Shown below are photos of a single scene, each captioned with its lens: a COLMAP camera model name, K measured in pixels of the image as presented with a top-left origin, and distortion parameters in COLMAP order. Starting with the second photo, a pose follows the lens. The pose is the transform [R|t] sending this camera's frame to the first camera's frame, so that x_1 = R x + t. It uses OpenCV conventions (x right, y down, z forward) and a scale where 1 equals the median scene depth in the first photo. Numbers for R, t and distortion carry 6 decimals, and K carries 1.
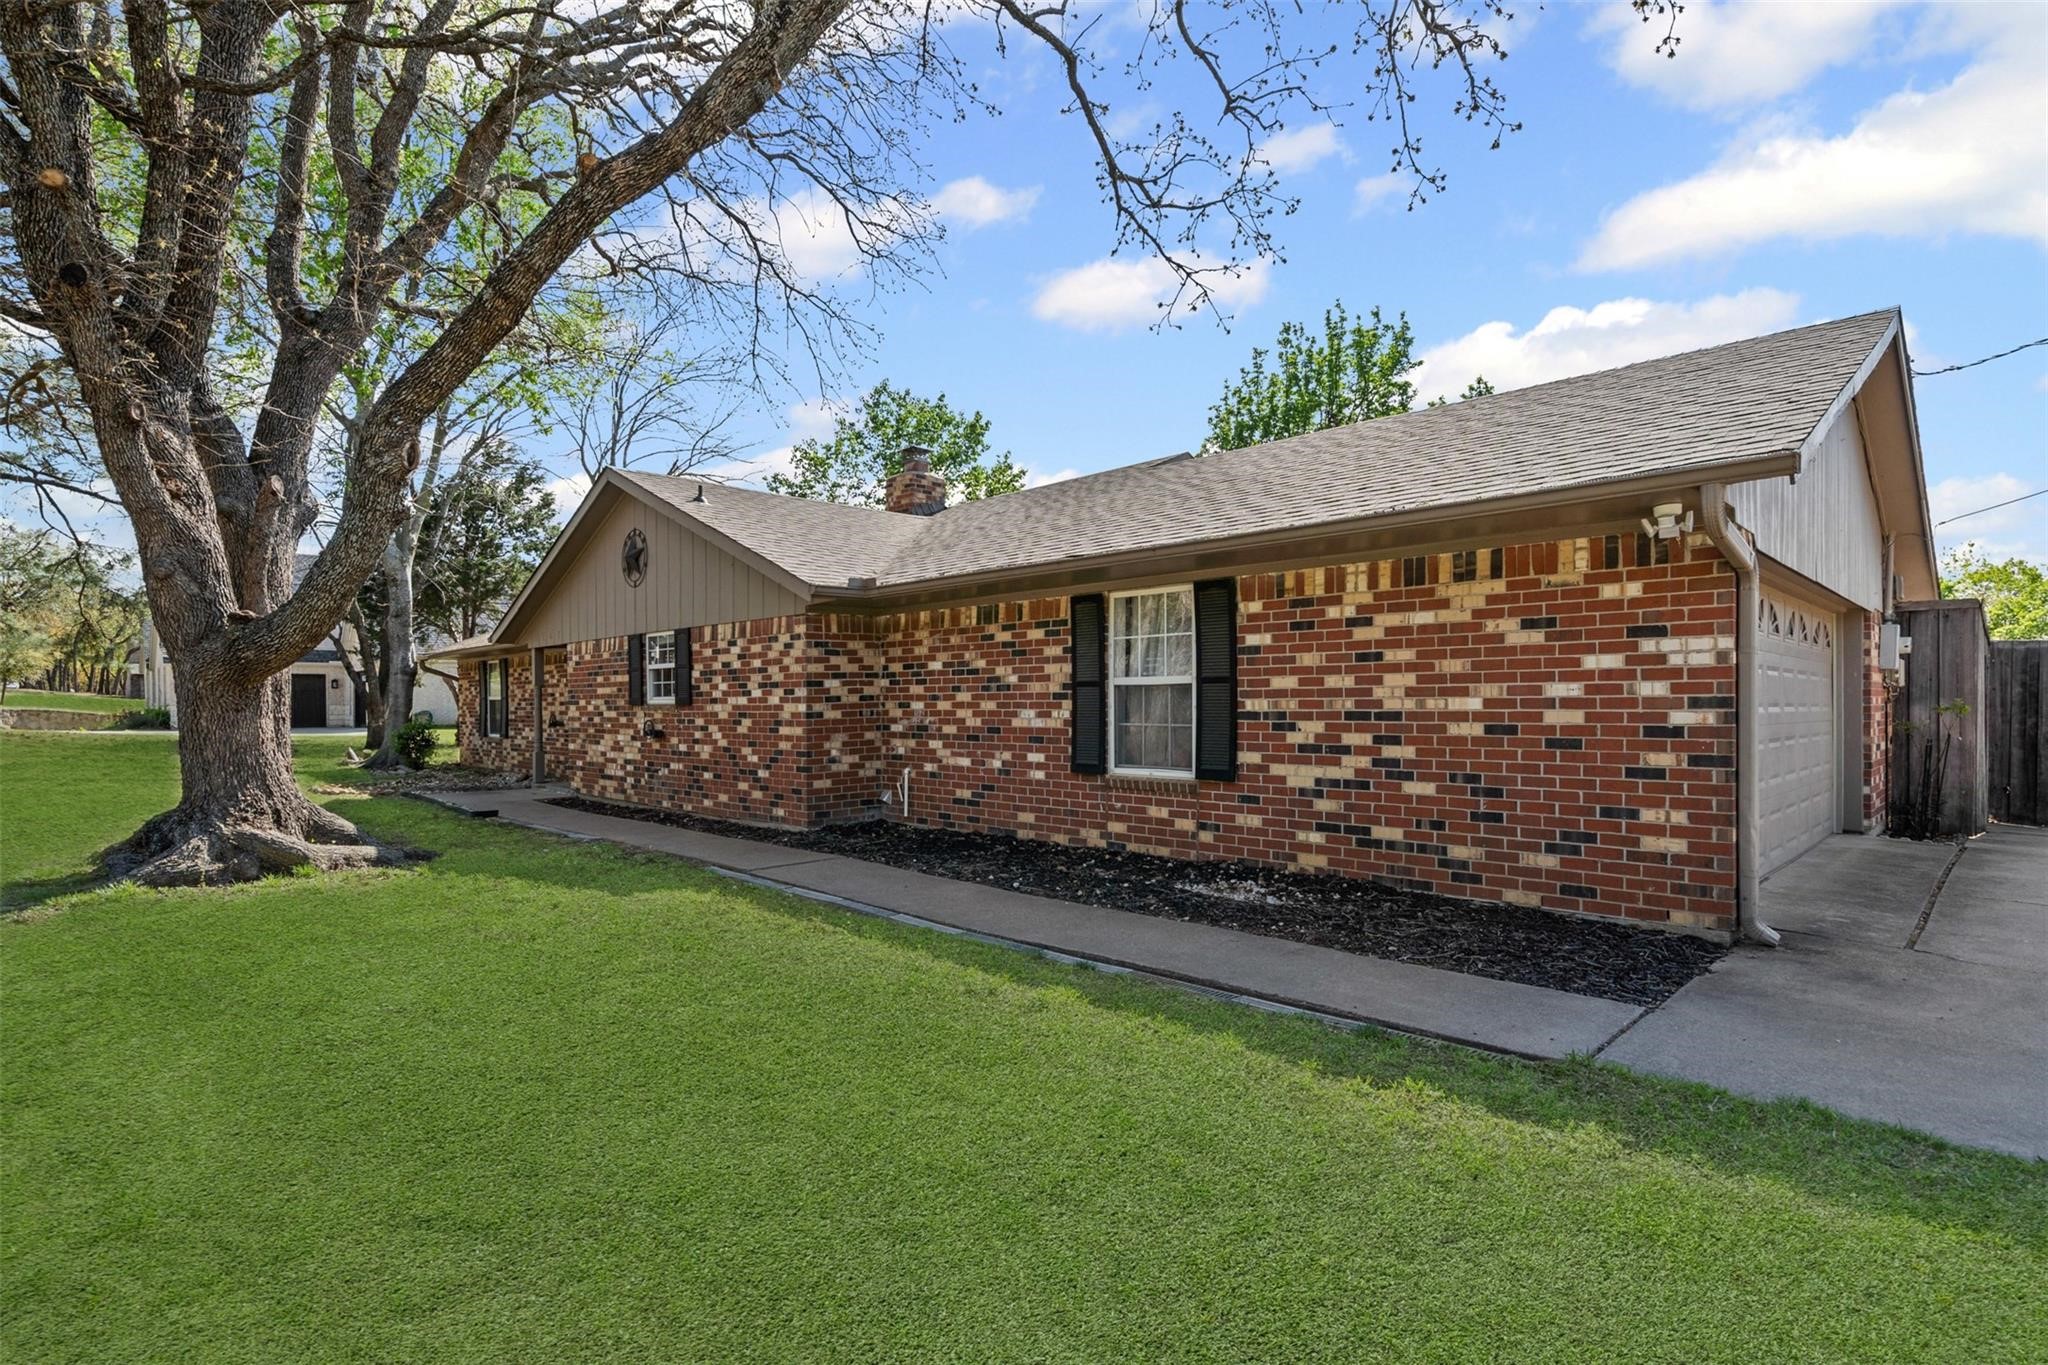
lens RADIAL K [[1001.6, 0, 1017.2], [0, 1001.6, 694.4], [0, 0, 1]] dist [0.002745, 0.002008]
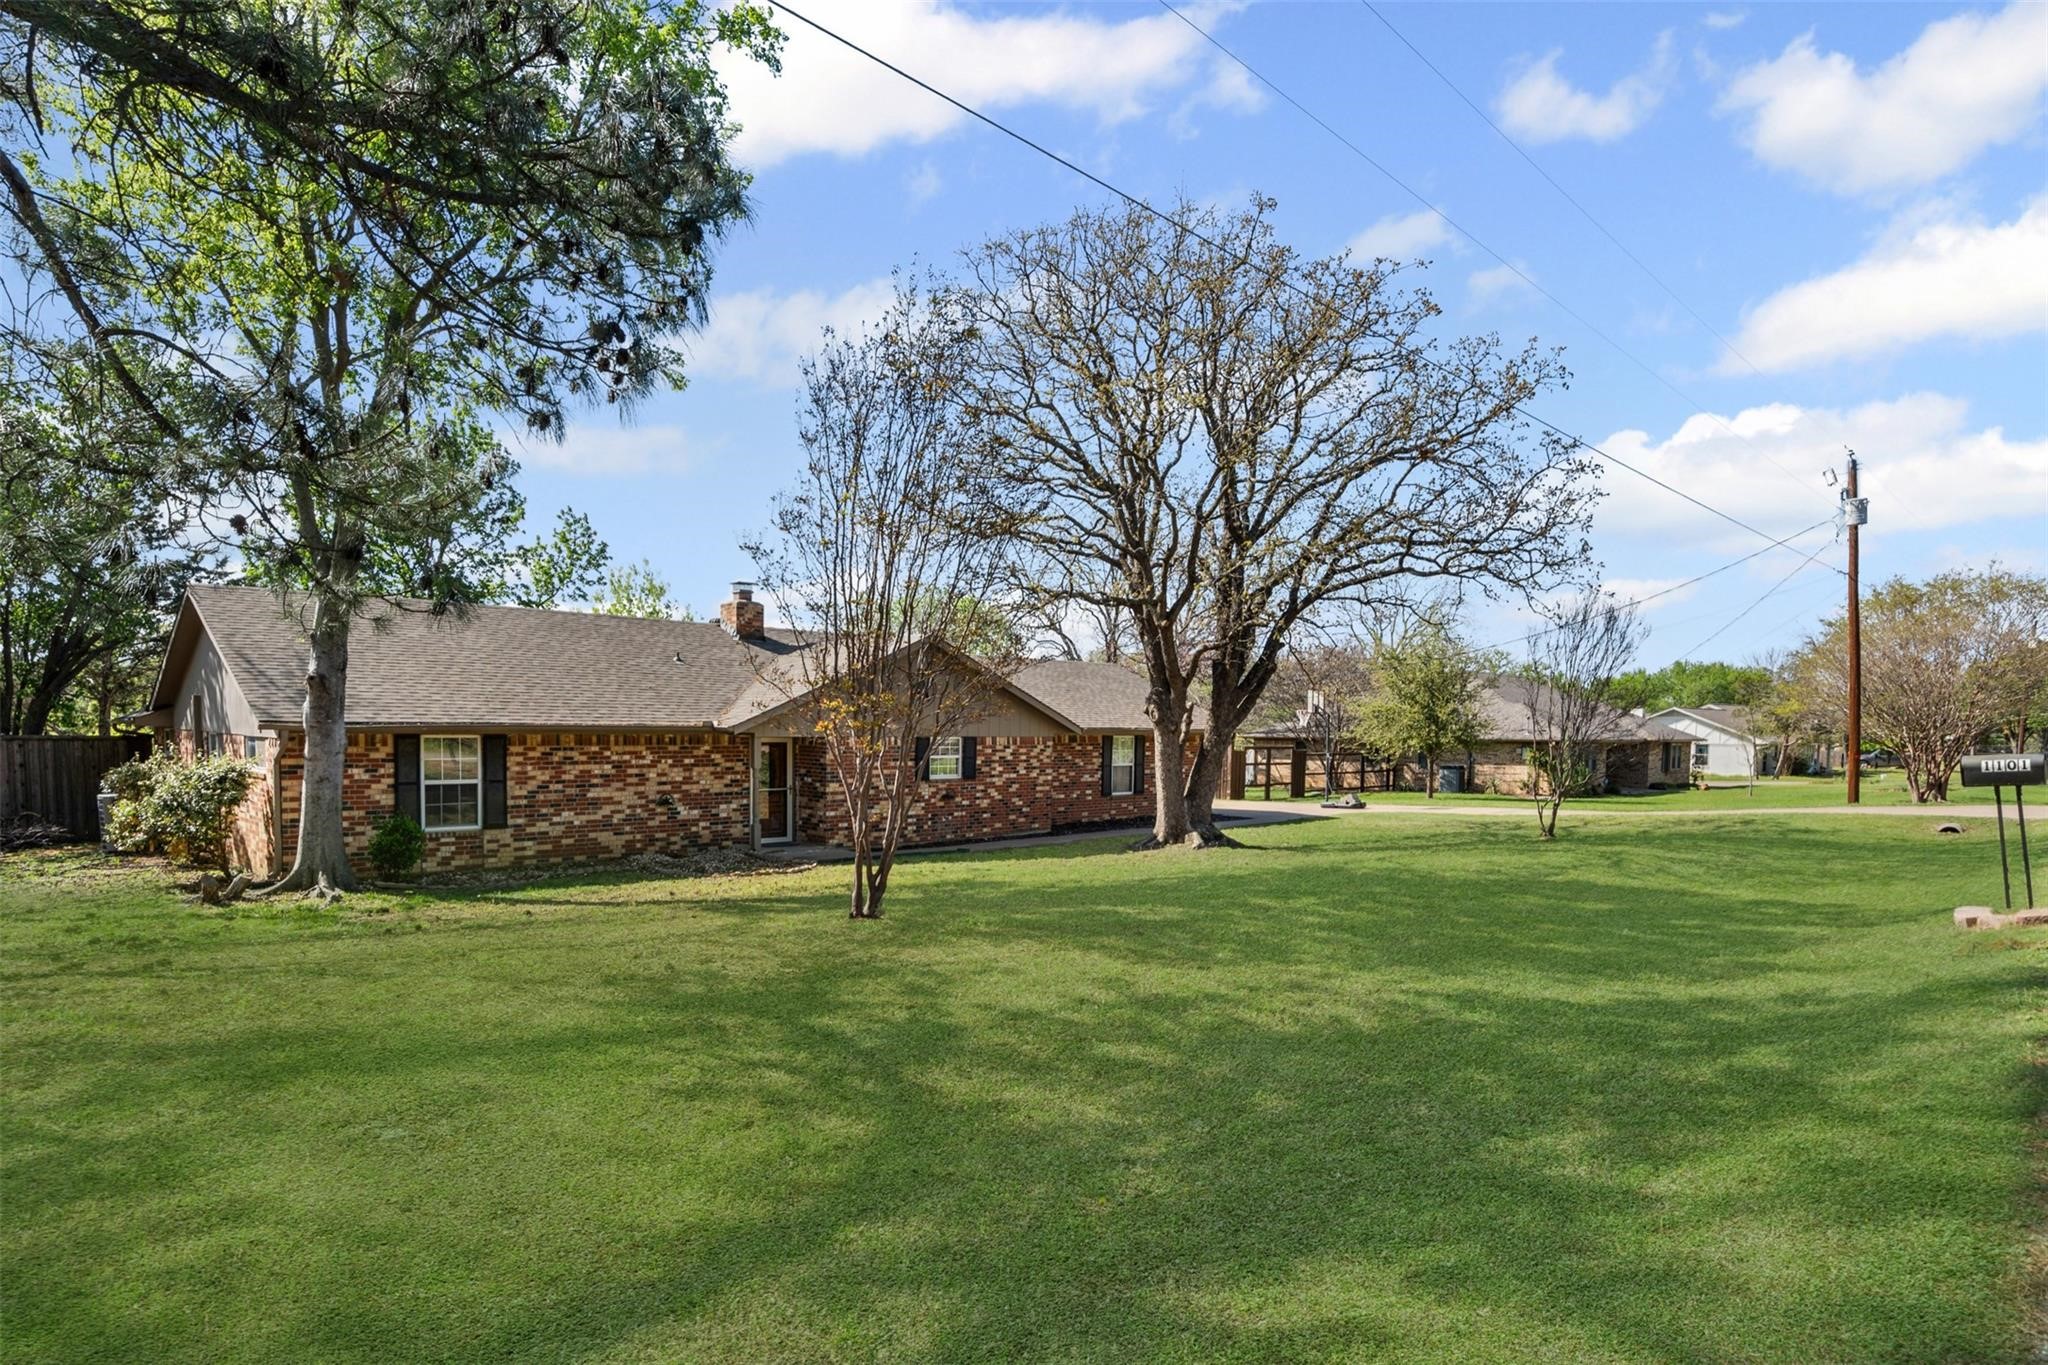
lens RADIAL K [[1138.3, 0, 1028.4], [0, 1138.3, 691.7], [0, 0, 1]] dist [-0.004511, -0.000778]
pose [[-0.006883, 0.031696, 0.999474, -3.961186], [-0.024529, 0.999191, -0.031856, -0.139280], [-0.999675, -0.024735, -0.006100, 1.500574]]
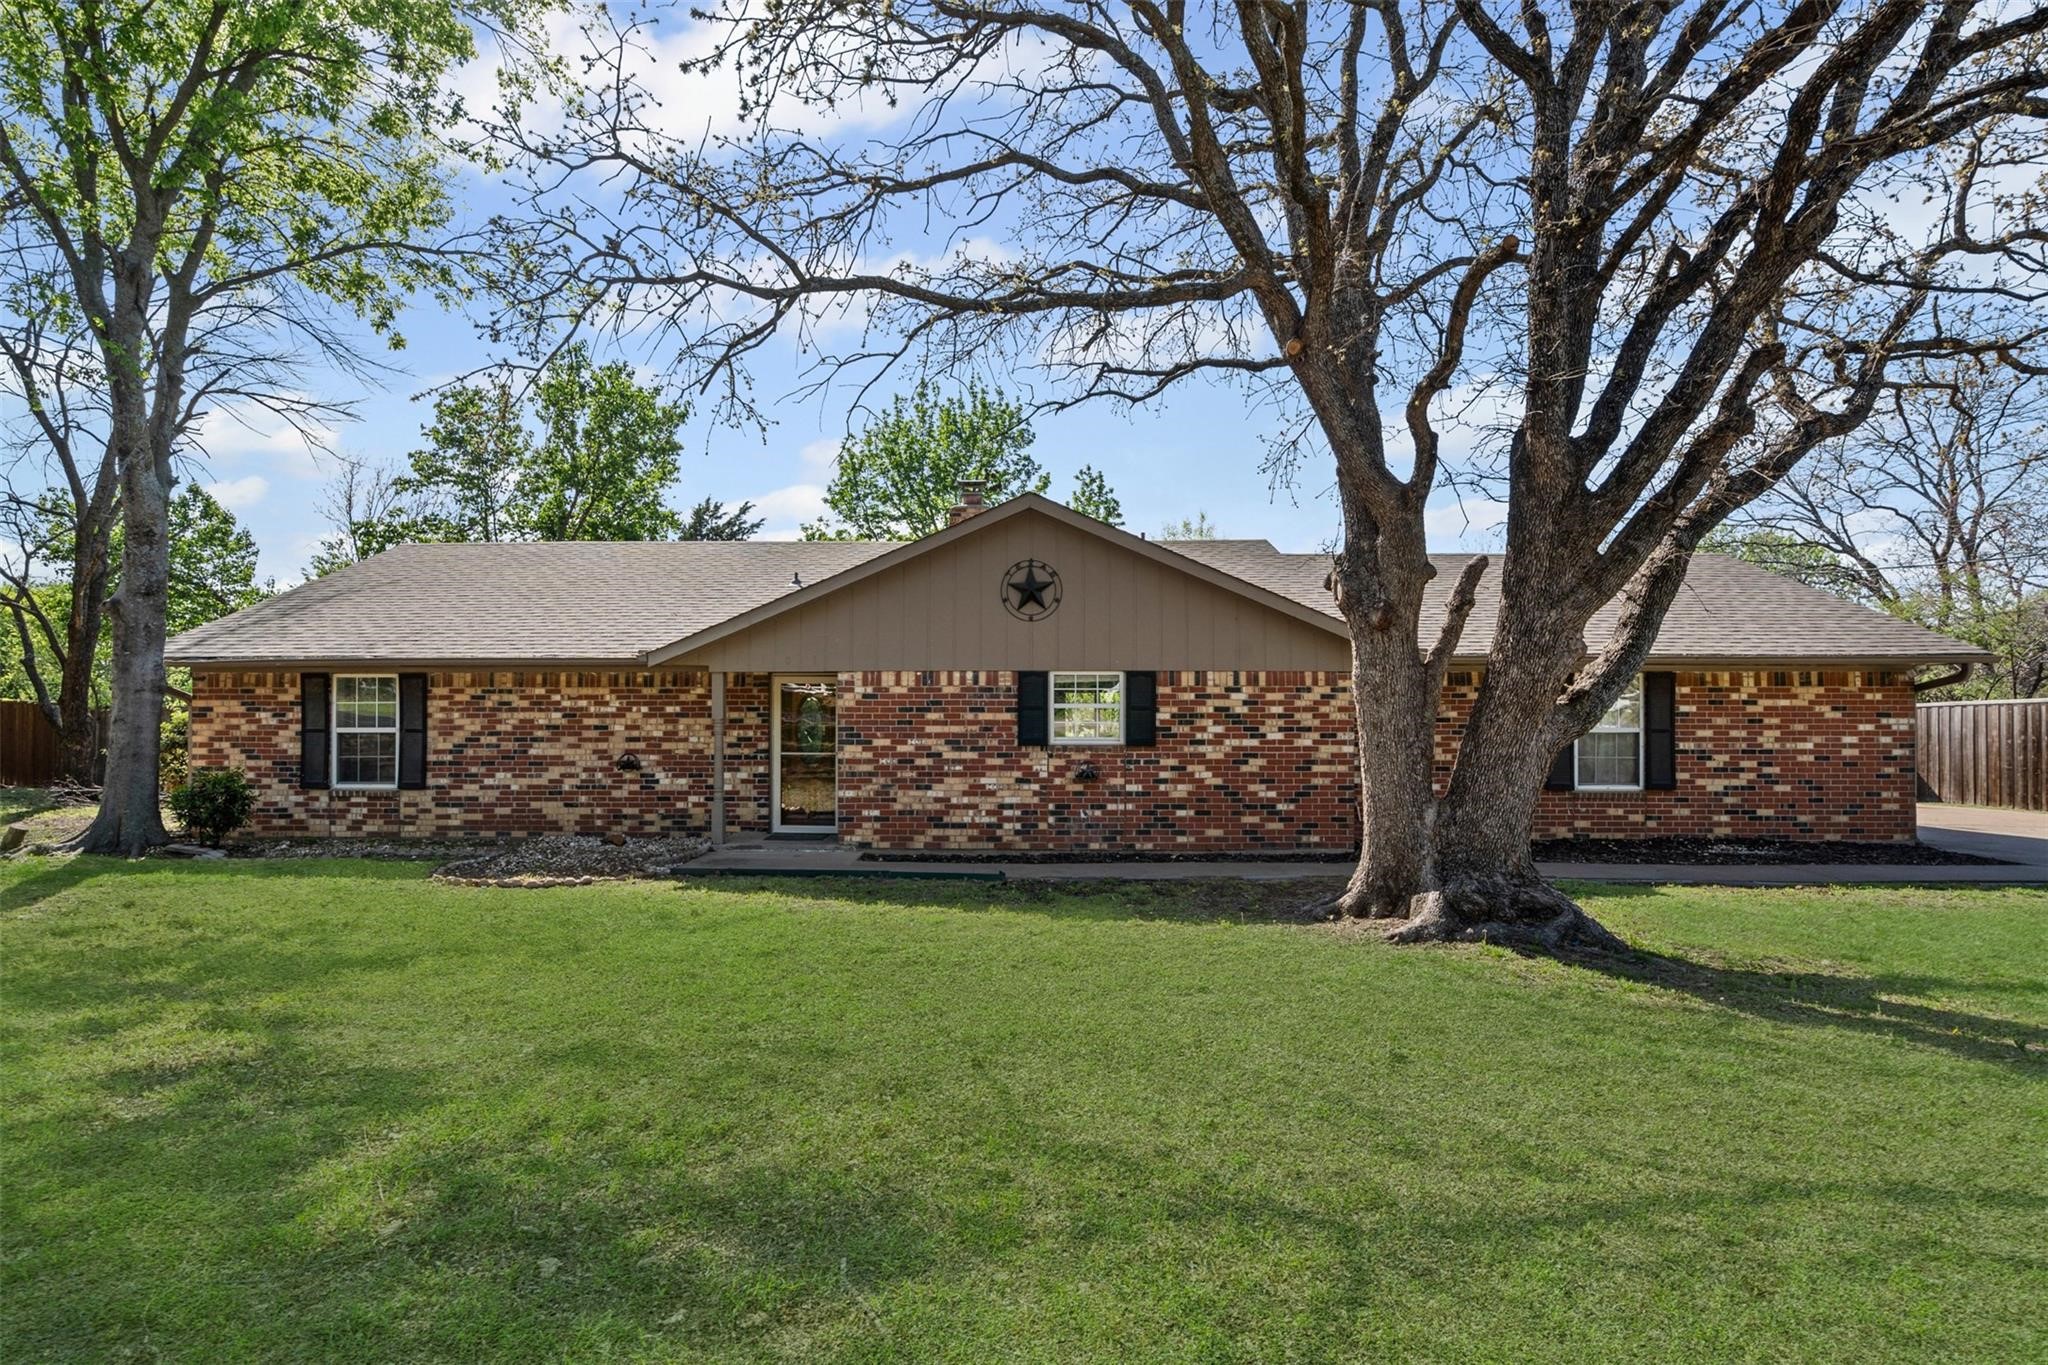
lens RADIAL K [[1001.6, 0, 1021.0], [0, 1001.6, 687.7], [0, 0, 1]] dist [0.002745, 0.002008]
pose [[0.704693, 0.018904, 0.709260, -1.886806], [-0.011613, 0.999818, -0.015110, -0.052497], [-0.709417, 0.002411, 0.704785, 0.605158]]
